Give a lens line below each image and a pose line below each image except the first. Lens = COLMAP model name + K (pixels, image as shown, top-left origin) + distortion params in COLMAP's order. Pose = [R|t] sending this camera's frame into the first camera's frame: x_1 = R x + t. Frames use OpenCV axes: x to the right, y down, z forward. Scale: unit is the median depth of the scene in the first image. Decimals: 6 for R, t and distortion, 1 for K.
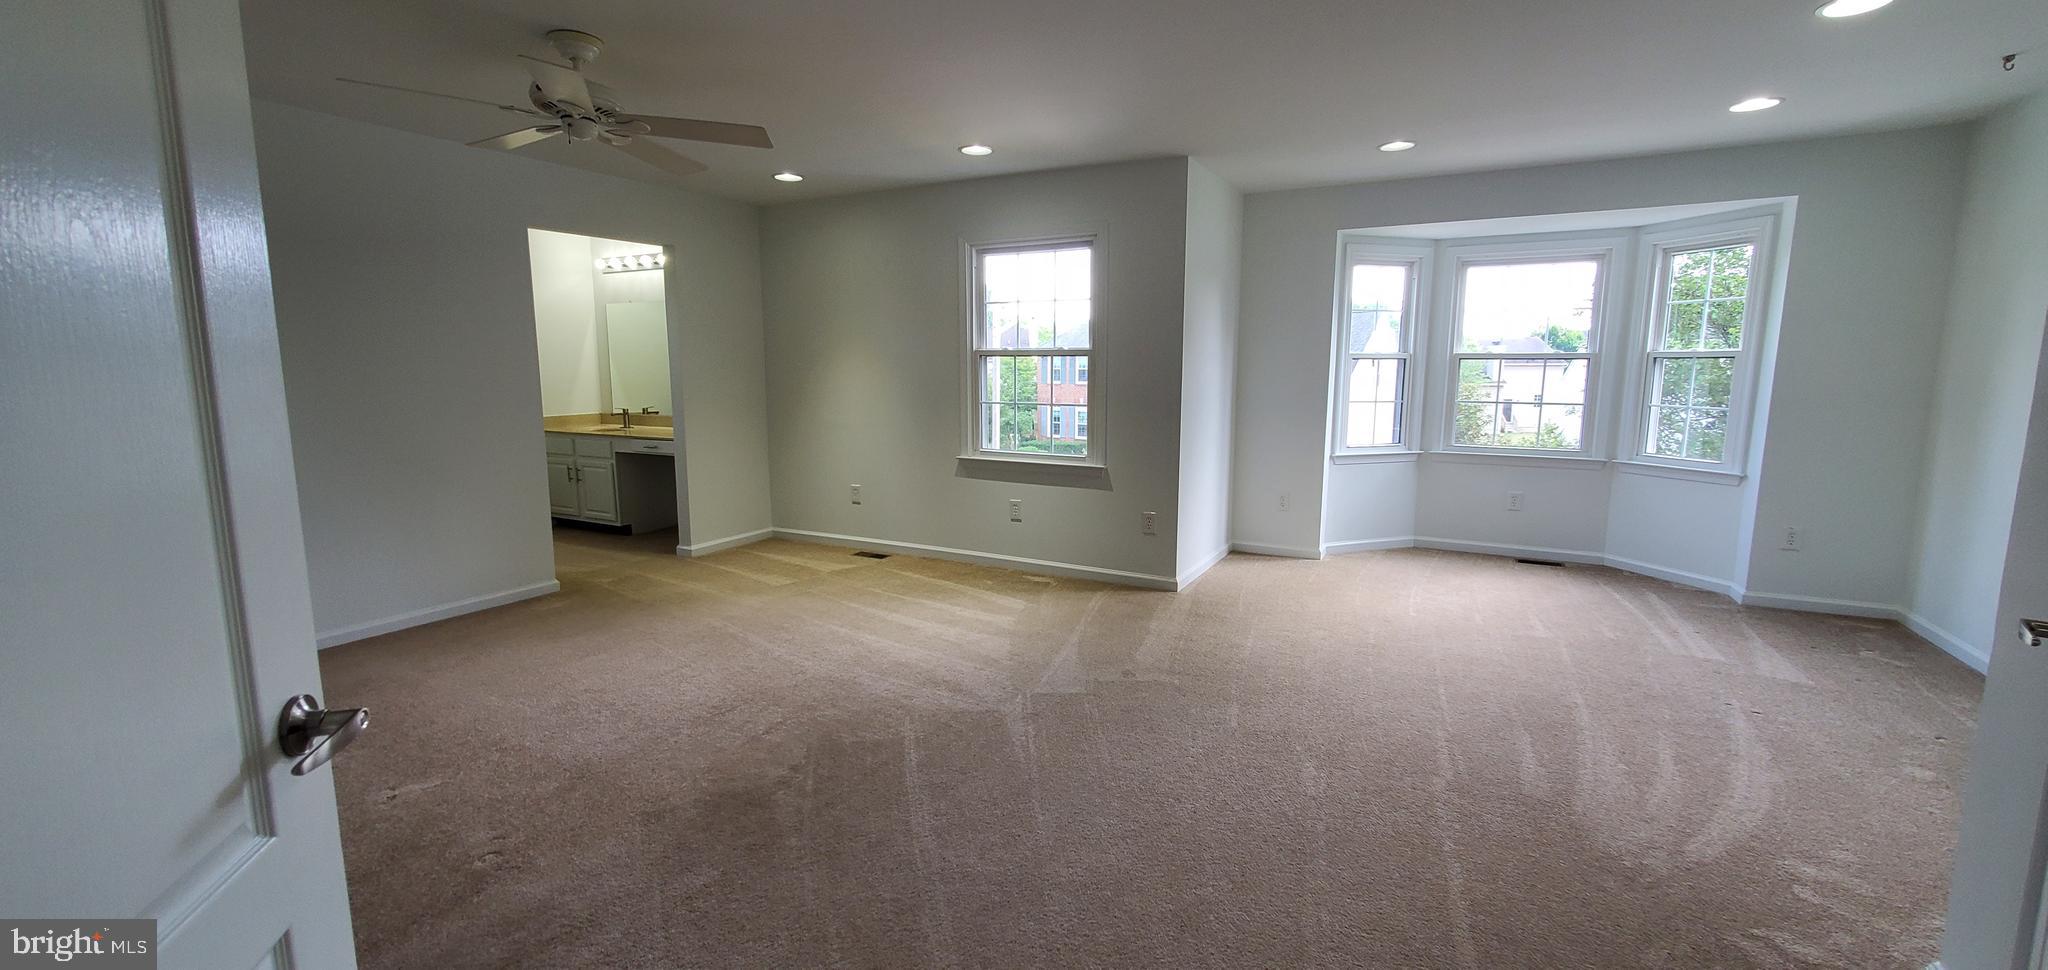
lens RADIAL K [[808.4, 0, 1029.8], [0, 808.4, 478.9], [0, 0, 1]] dist [-0.002042, -0.002876]
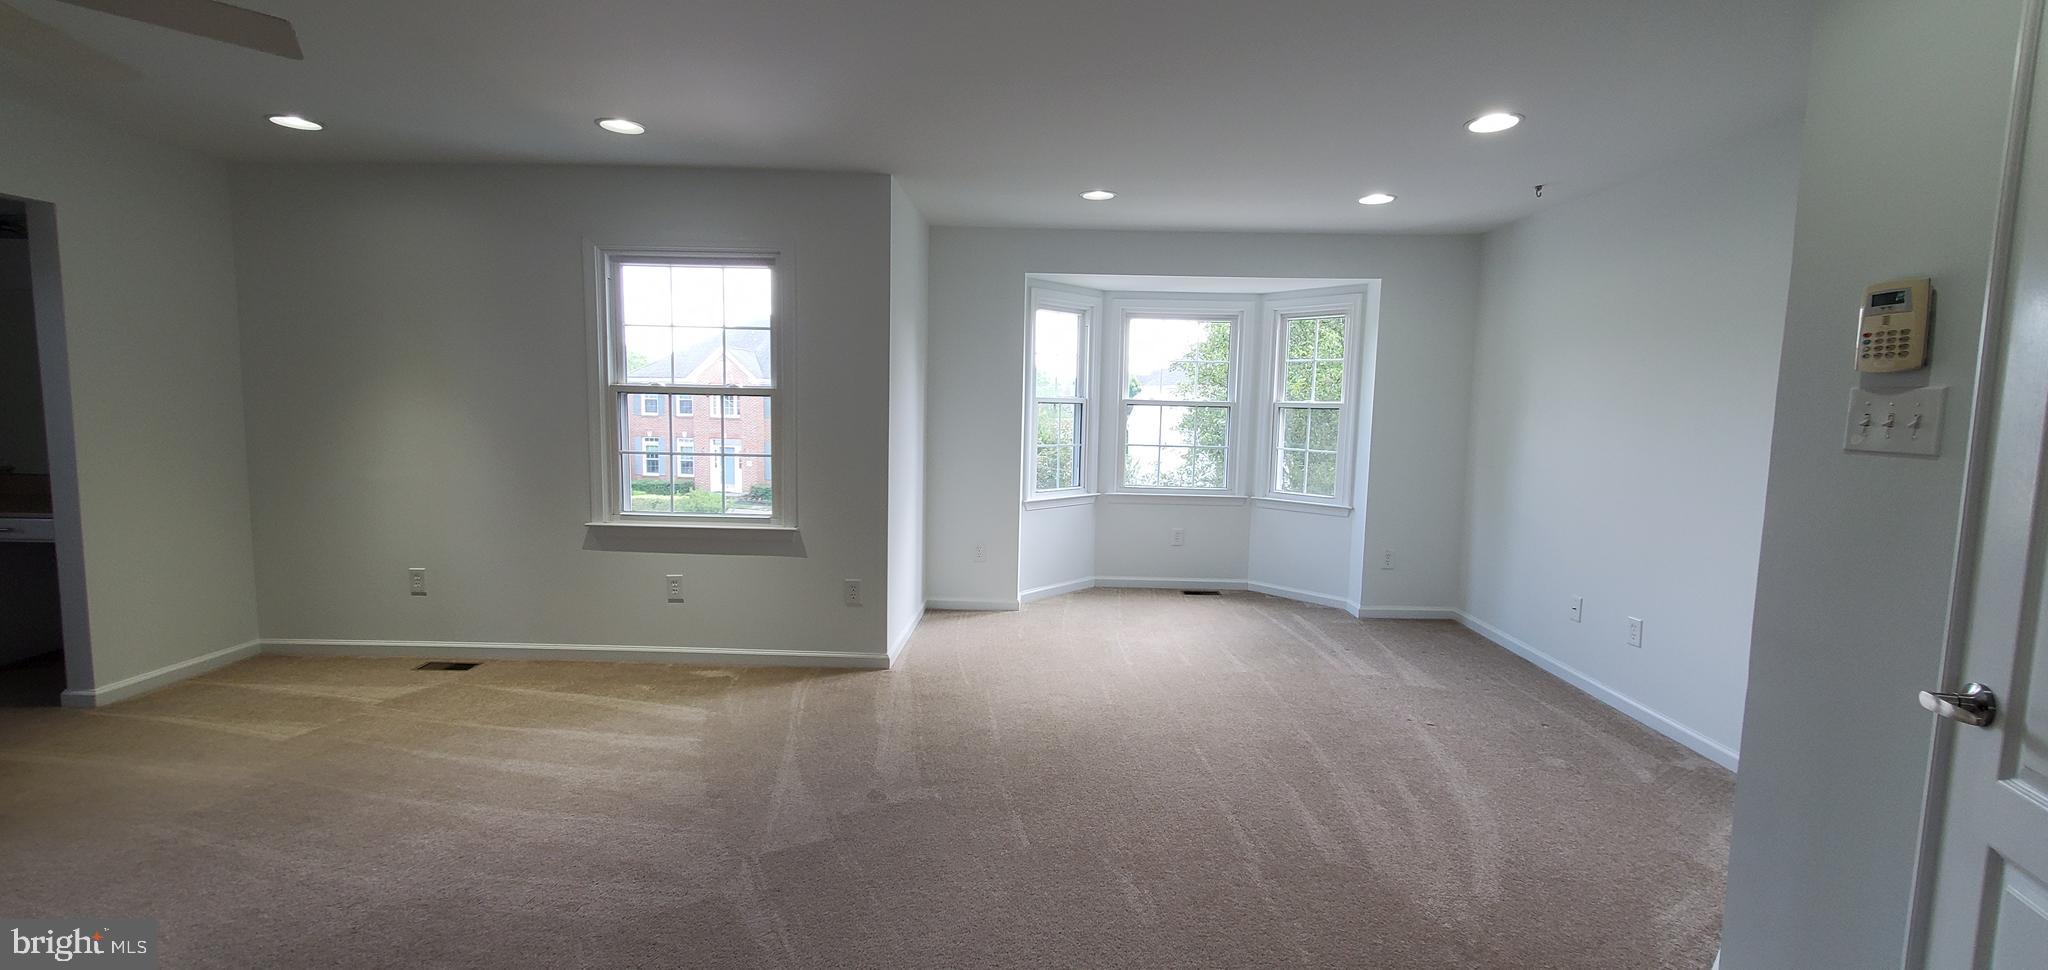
lens RADIAL K [[808.4, 0, 1032.4], [0, 808.4, 478.0], [0, 0, 1]] dist [-0.002042, -0.002876]
pose [[0.886136, -0.026043, 0.462693, -0.077351], [0.044117, 0.998626, -0.028282, -0.033979], [-0.461320, 0.045474, 0.886068, 0.149359]]
